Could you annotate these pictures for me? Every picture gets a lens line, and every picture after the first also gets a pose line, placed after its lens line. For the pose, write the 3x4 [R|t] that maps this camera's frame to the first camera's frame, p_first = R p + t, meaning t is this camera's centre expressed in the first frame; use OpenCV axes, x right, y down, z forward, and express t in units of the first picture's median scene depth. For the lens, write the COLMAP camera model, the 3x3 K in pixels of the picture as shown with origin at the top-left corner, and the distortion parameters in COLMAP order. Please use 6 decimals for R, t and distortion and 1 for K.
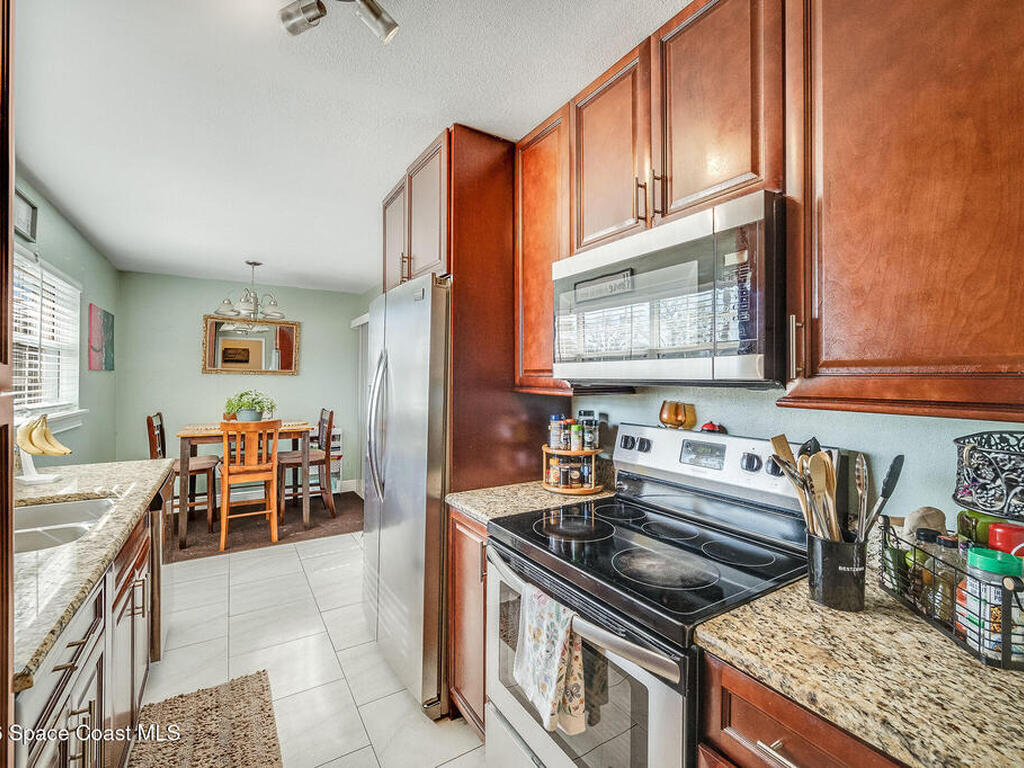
lens RADIAL K [[458.9, 0, 515.8], [0, 458.9, 377.4], [0, 0, 1]] dist [0.002625, 0.000245]
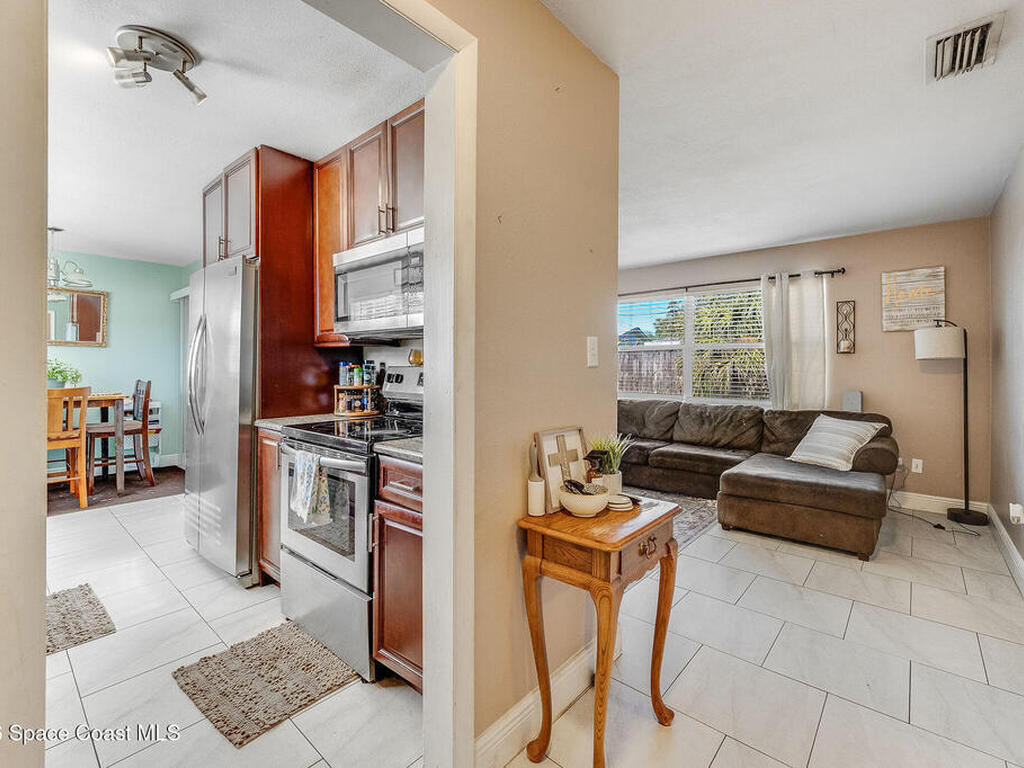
lens RADIAL K [[462.4, 0, 515.9], [0, 462.4, 367.9], [0, 0, 1]] dist [0.000295, 0.000058]
pose [[0.956287, -0.002864, 0.292415, 0.153793], [0.000499, 0.999967, 0.008163, 0.076225], [-0.292428, -0.007661, 0.956257, -0.439394]]
